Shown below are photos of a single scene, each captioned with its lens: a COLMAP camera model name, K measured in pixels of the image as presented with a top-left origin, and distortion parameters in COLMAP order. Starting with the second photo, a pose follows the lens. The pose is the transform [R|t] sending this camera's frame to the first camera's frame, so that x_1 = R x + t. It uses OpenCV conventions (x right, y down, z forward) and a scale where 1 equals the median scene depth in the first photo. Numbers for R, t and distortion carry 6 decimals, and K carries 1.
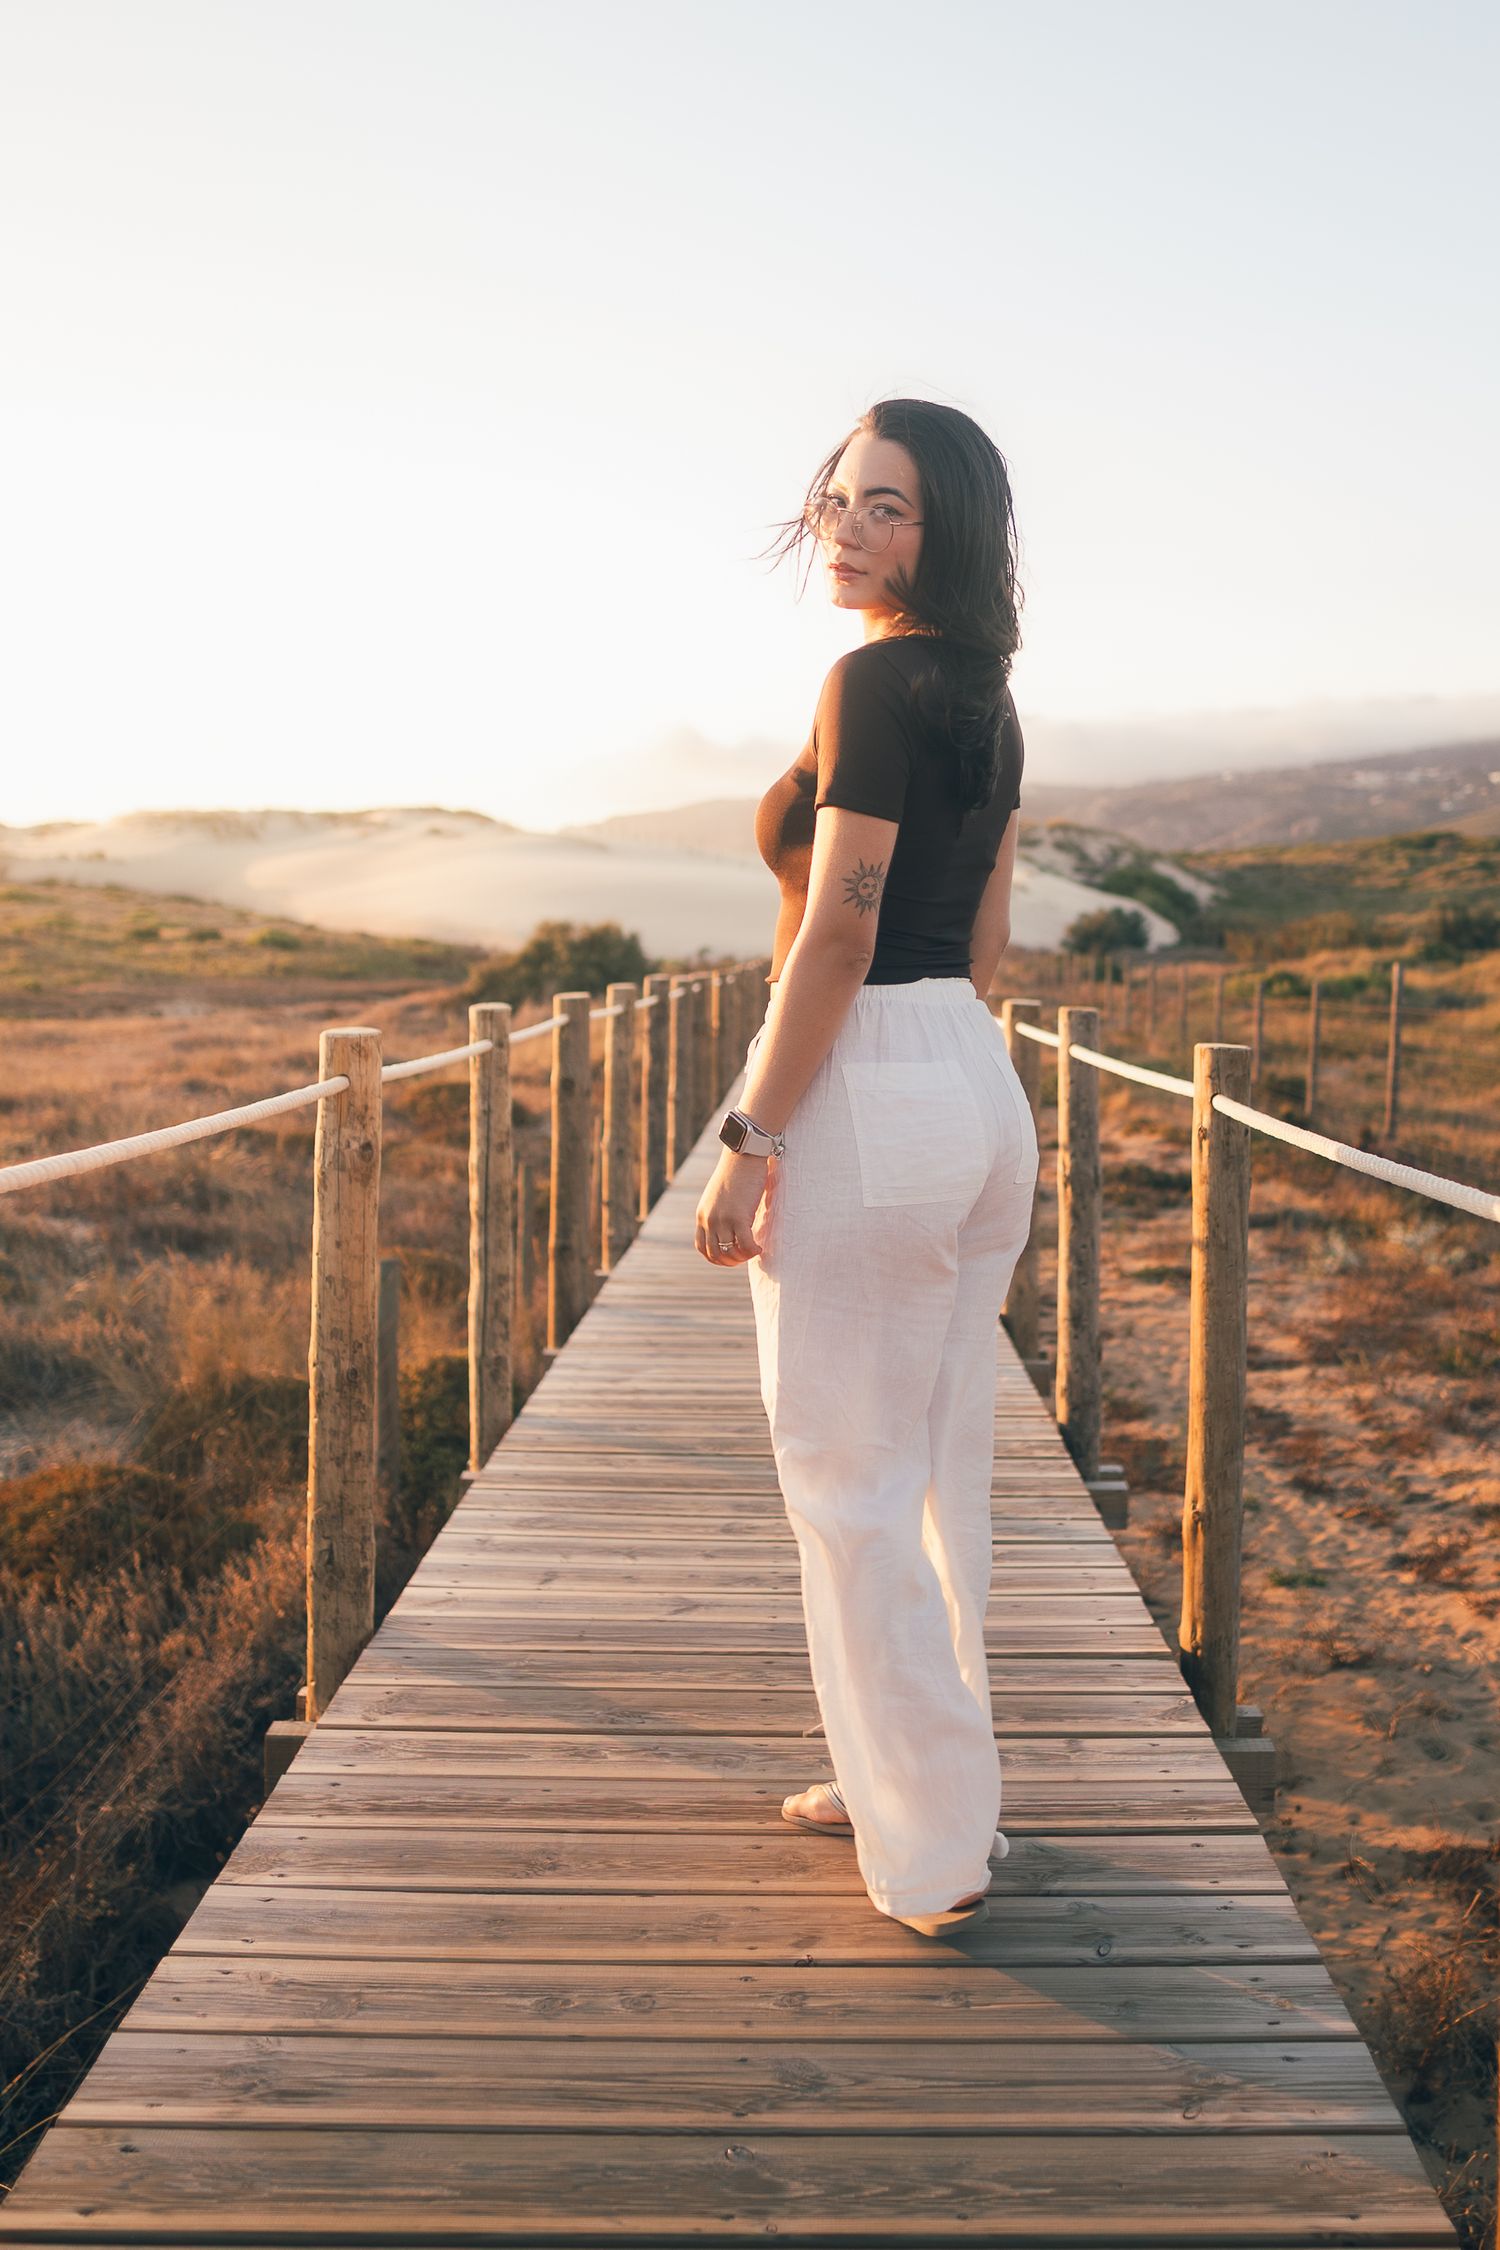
lens RADIAL K [[1656.1, 0, 749.2], [0, 1656.1, 1121.8], [0, 0, 1]] dist [-0.078136, 0.053831]
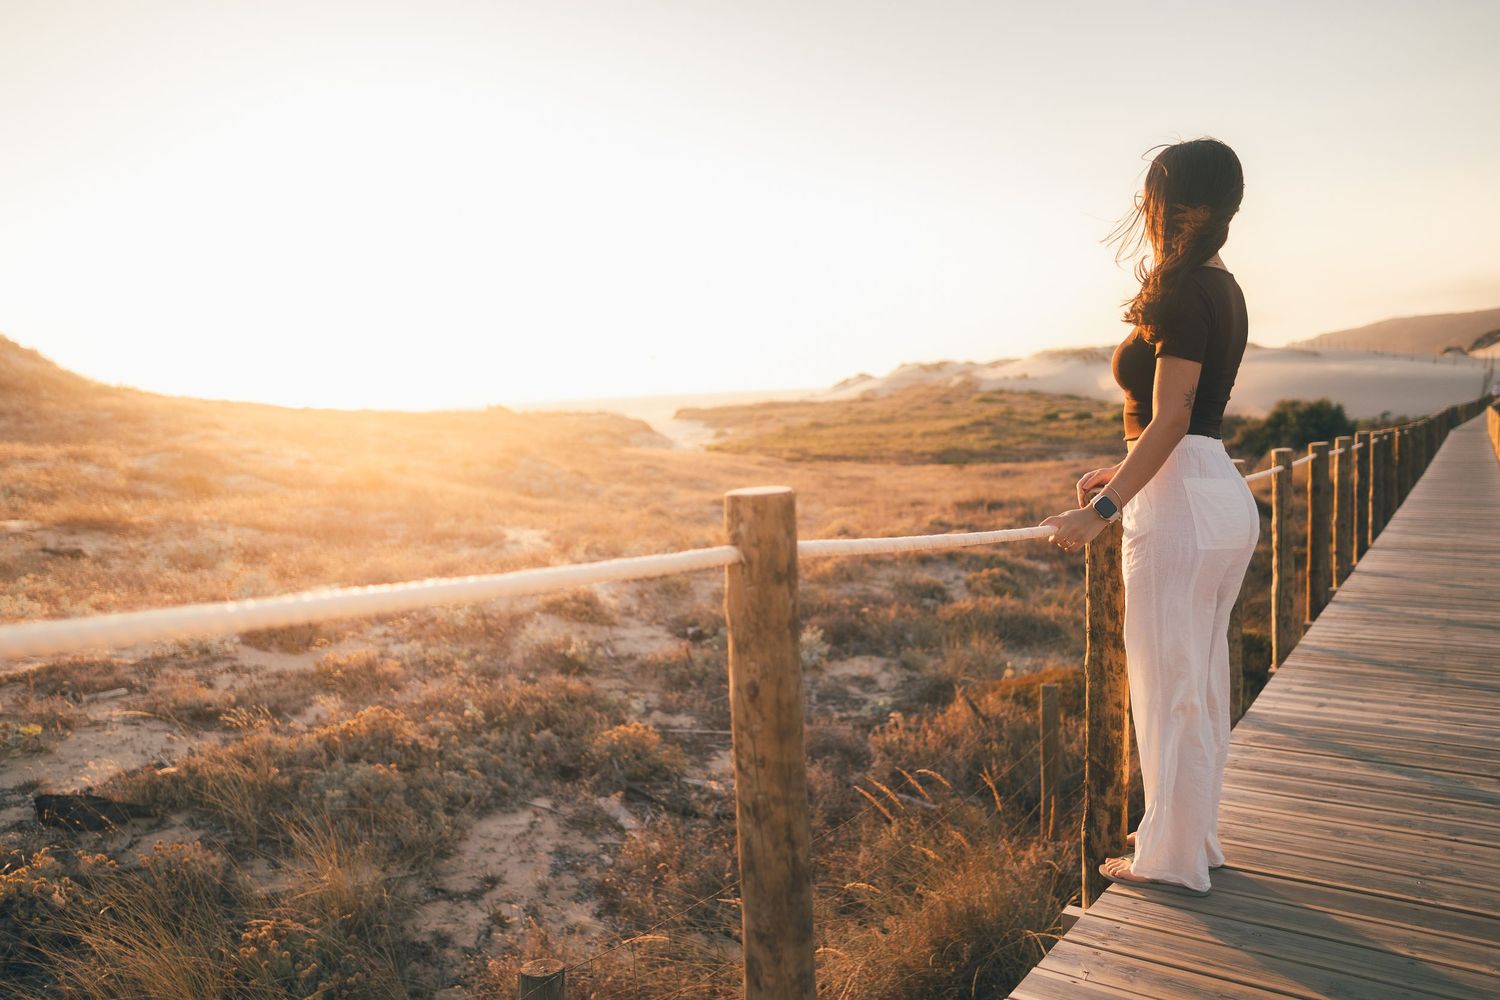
lens RADIAL K [[1104.1, 0, 749.3], [0, 1104.1, 502.5], [0, 0, 1]] dist [-0.078136, 0.053831]
pose [[0.852567, -0.002013, -0.522613, -0.007633], [-0.012355, 0.999635, -0.024005, 0.023745], [0.522471, 0.026922, 0.852232, -0.325212]]
